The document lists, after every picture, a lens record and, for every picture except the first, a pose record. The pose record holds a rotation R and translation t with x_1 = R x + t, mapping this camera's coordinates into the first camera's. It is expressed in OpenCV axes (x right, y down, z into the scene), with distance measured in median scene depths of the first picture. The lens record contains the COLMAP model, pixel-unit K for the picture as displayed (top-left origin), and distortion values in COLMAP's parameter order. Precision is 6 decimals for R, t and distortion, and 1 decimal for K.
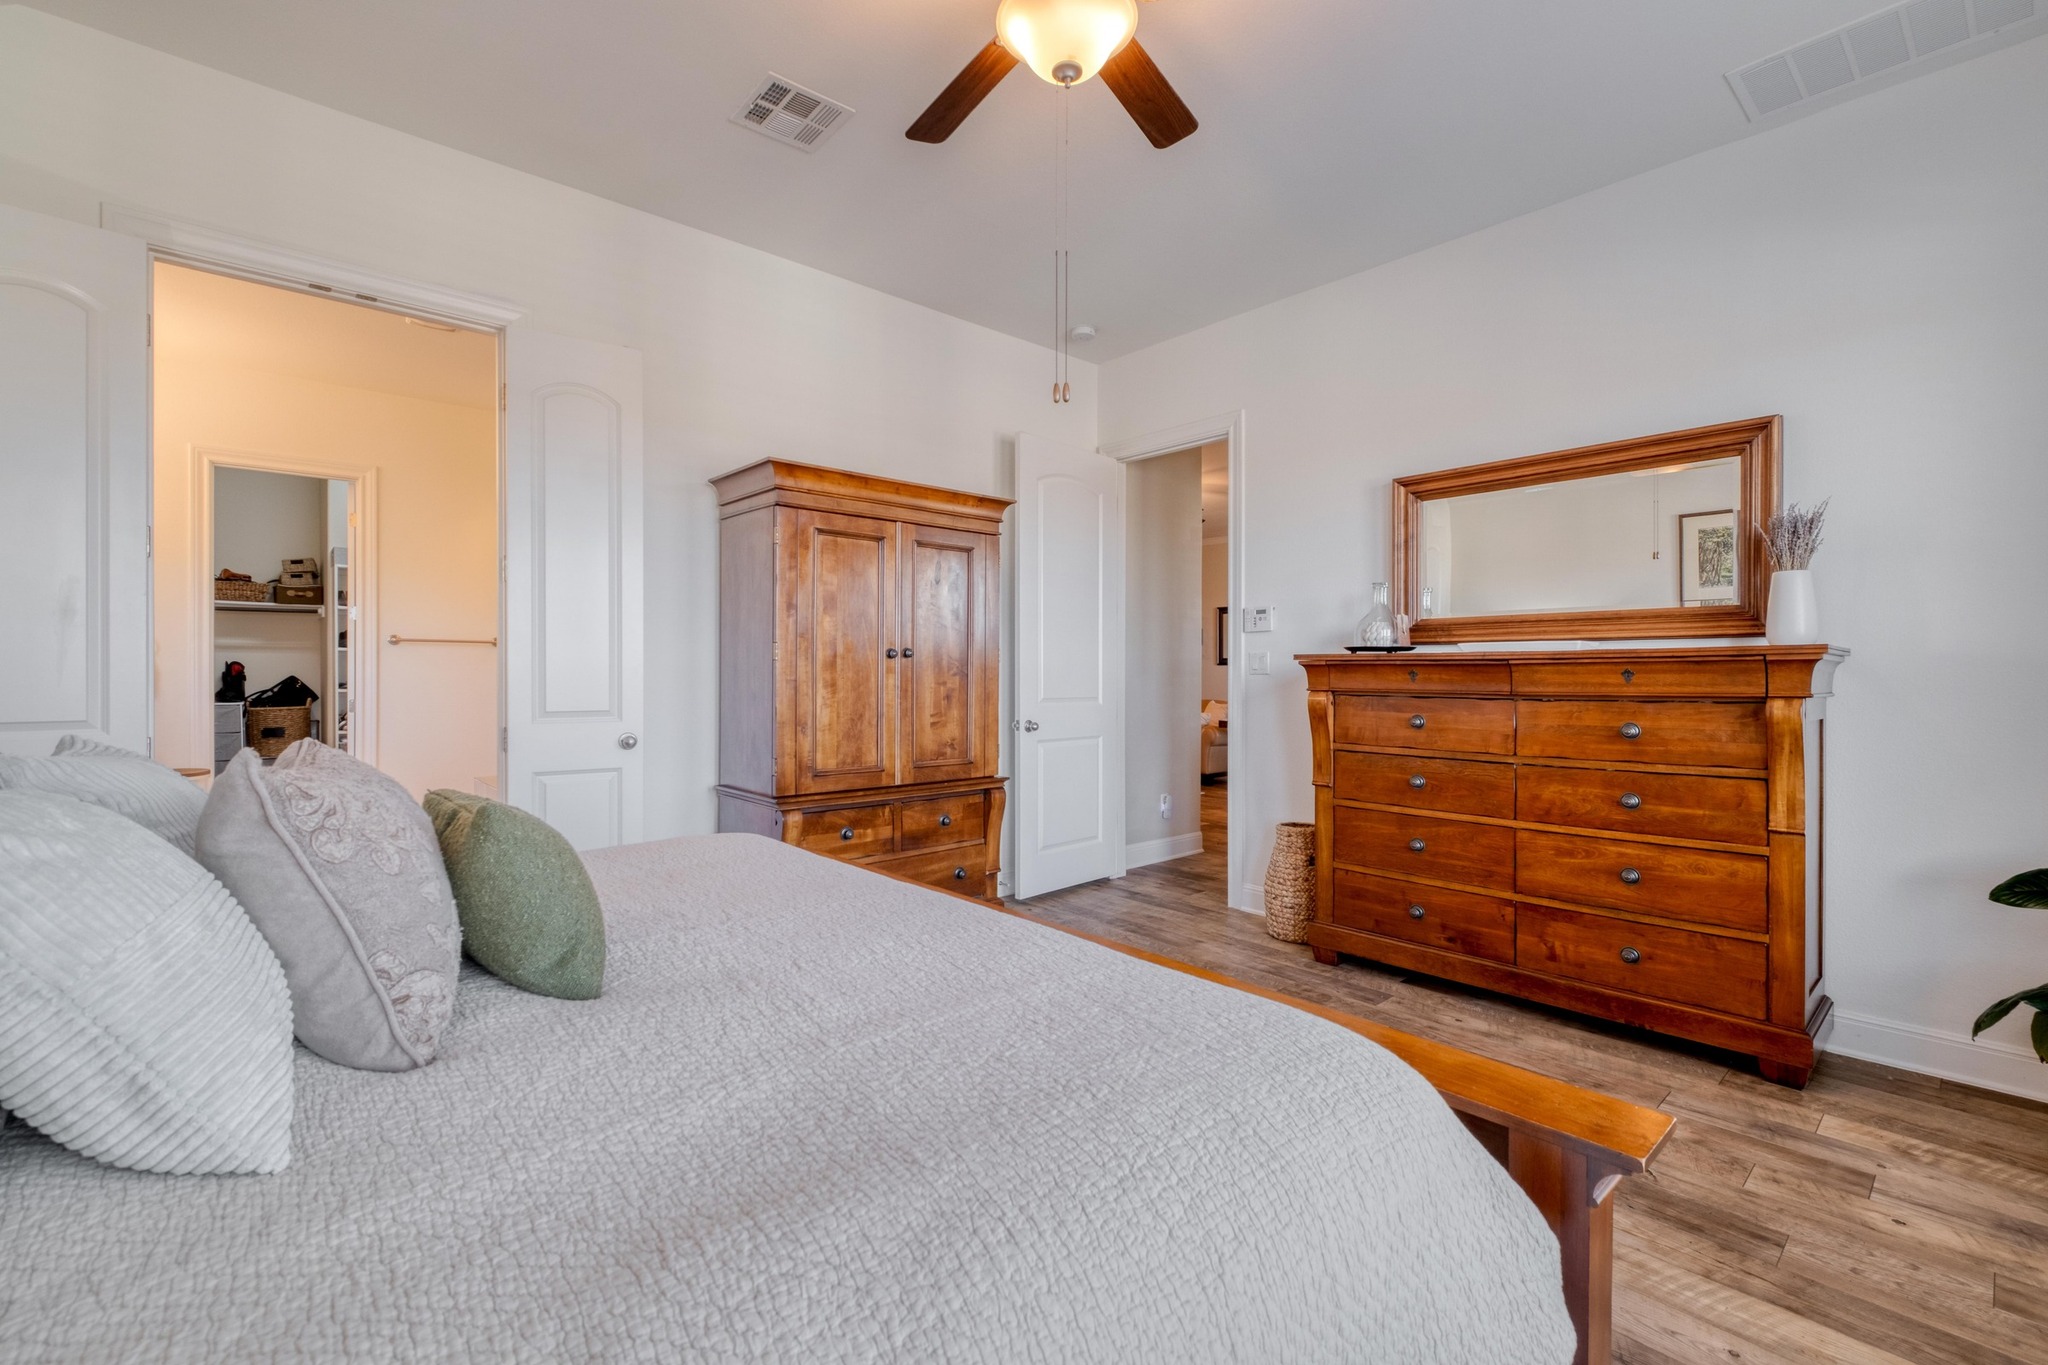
lens RADIAL K [[884.4, 0, 1020.4], [0, 884.4, 690.5], [0, 0, 1]] dist [-0.000959, -0.001509]
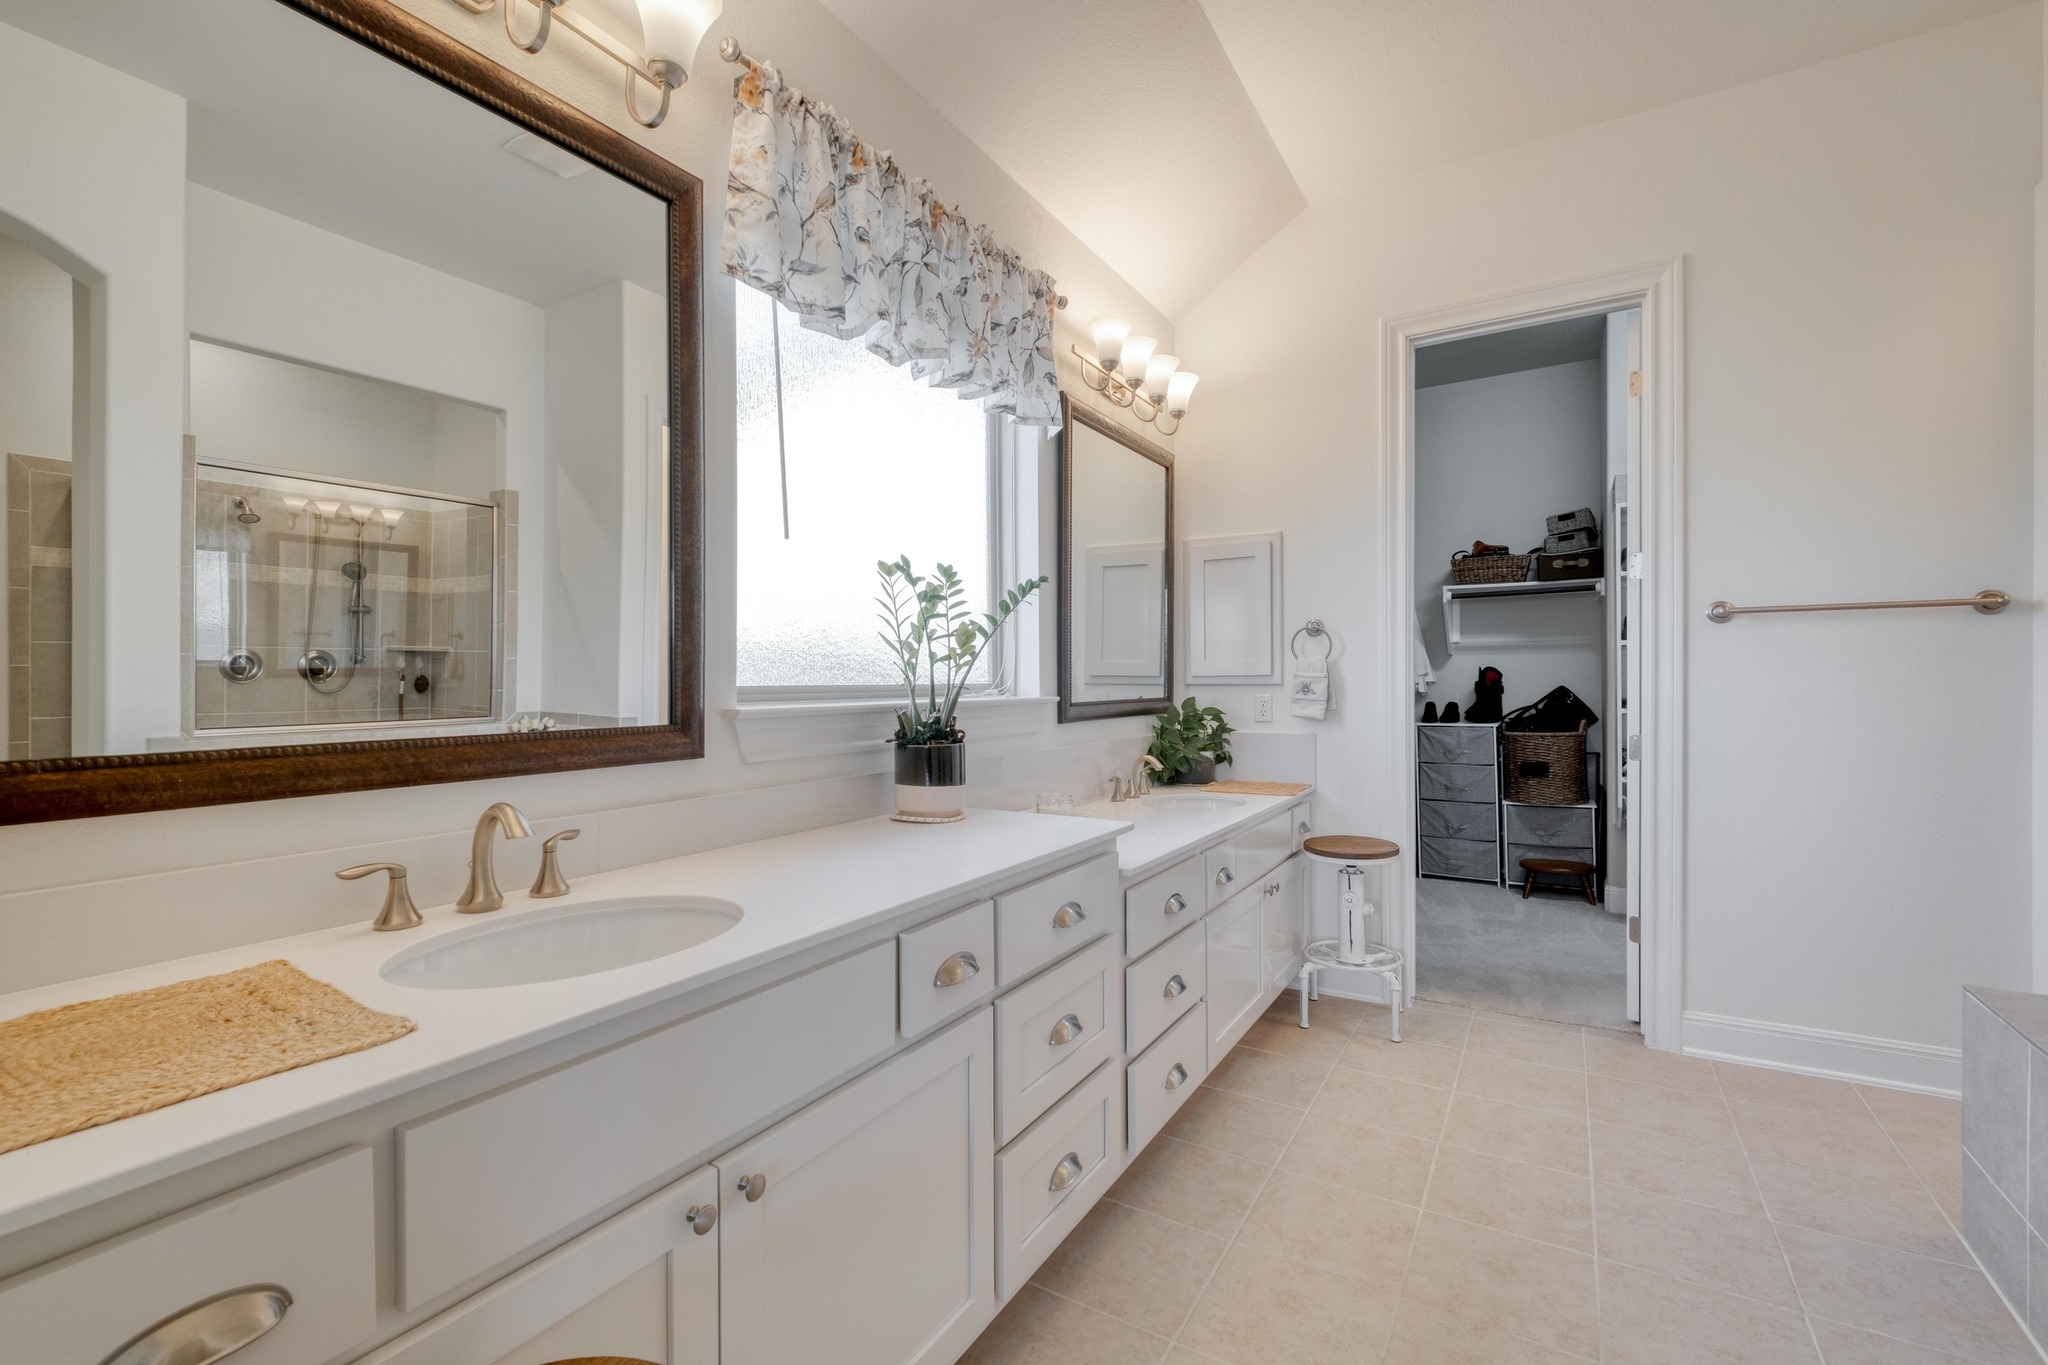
lens RADIAL K [[884.4, 0, 1030.9], [0, 884.4, 676.6], [0, 0, 1]] dist [-0.000959, -0.001509]
pose [[0.296084, -0.009777, -0.955112, -0.298482], [-0.011218, 0.999843, -0.013713, -0.010248], [0.955096, 0.014774, 0.295928, 0.413817]]
